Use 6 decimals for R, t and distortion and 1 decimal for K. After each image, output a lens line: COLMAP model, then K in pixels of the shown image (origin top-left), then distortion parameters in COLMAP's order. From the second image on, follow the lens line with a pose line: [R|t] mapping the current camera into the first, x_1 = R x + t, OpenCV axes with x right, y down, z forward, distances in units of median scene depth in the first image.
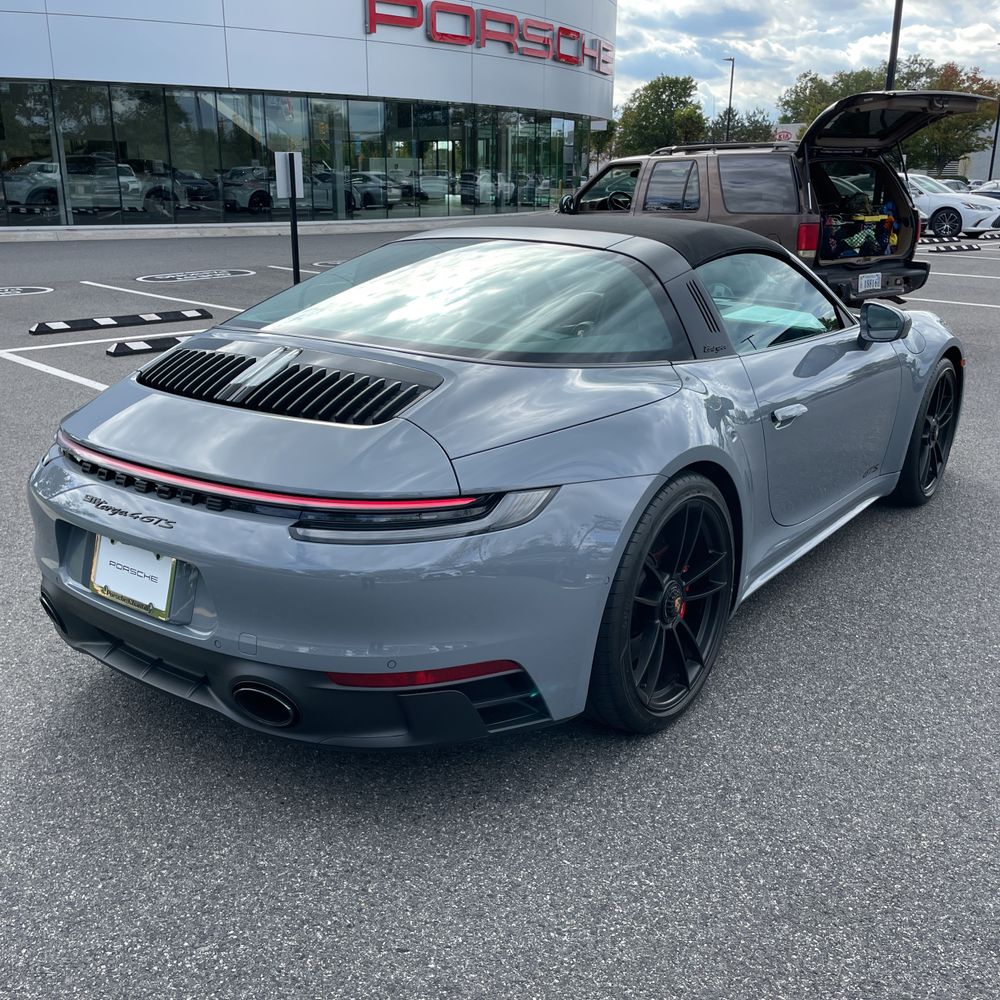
lens RADIAL K [[1020.2, 0, 496.5], [0, 1020.2, 496.2], [0, 0, 1]] dist [0.017593, 0.000000]
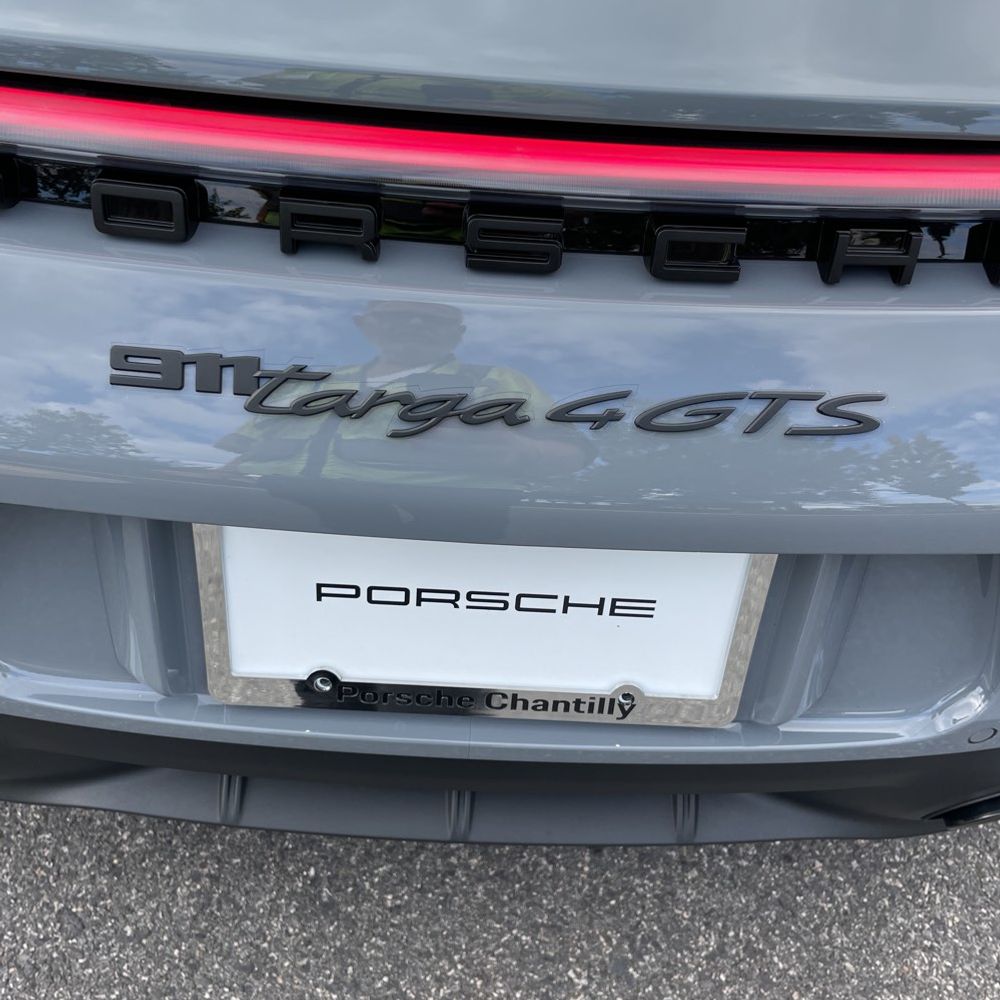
lens RADIAL K [[1020.2, 0, 492.7], [0, 1020.2, 508.6], [0, 0, 1]] dist [0.017593, 0.000000]
pose [[0.803765, -0.399351, 0.441000, -0.455112], [0.105595, 0.825230, 0.554838, -0.074645], [-0.585501, -0.399392, 0.705460, 0.854535]]
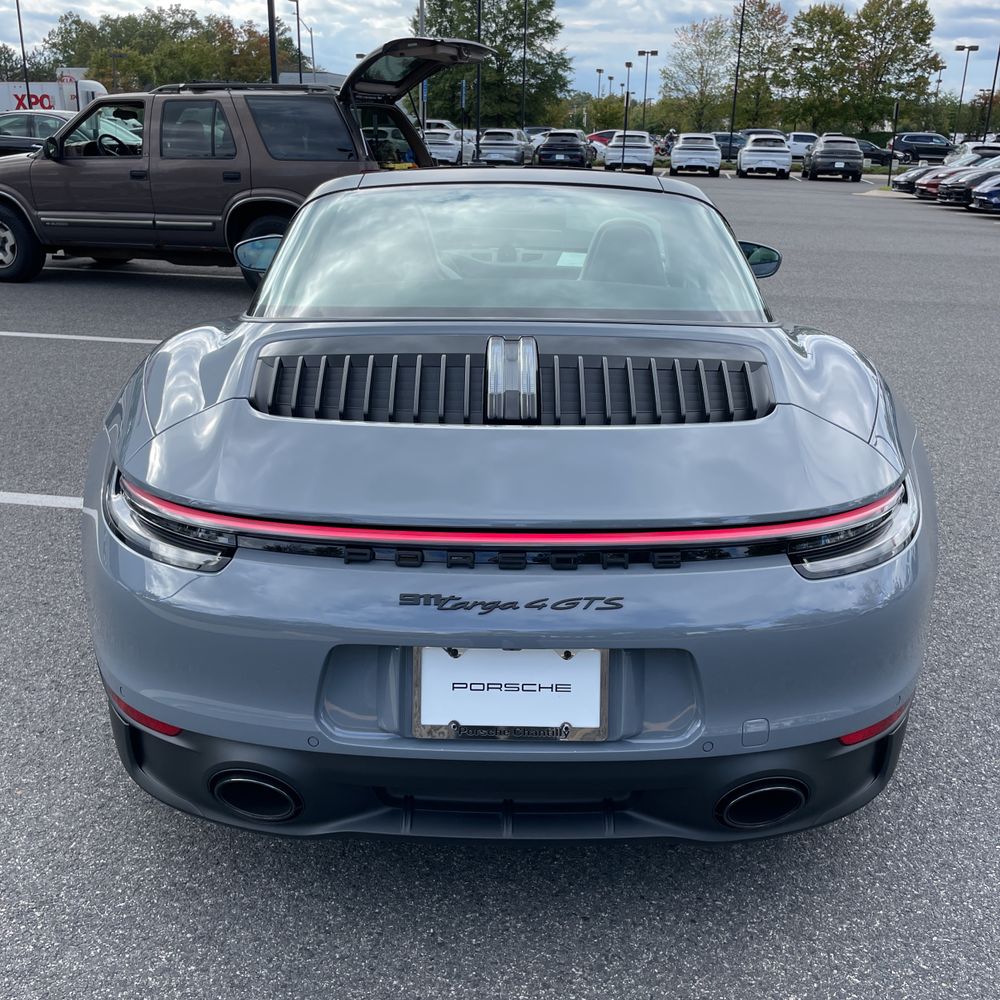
lens RADIAL K [[1020.2, 0, 494.7], [0, 1020.2, 501.7], [0, 0, 1]] dist [0.017593, 0.000000]
pose [[0.806023, -0.191217, 0.560146, -0.726986], [0.163687, 0.981481, 0.099509, -0.116415], [-0.568800, 0.011482, 0.822396, 0.459411]]
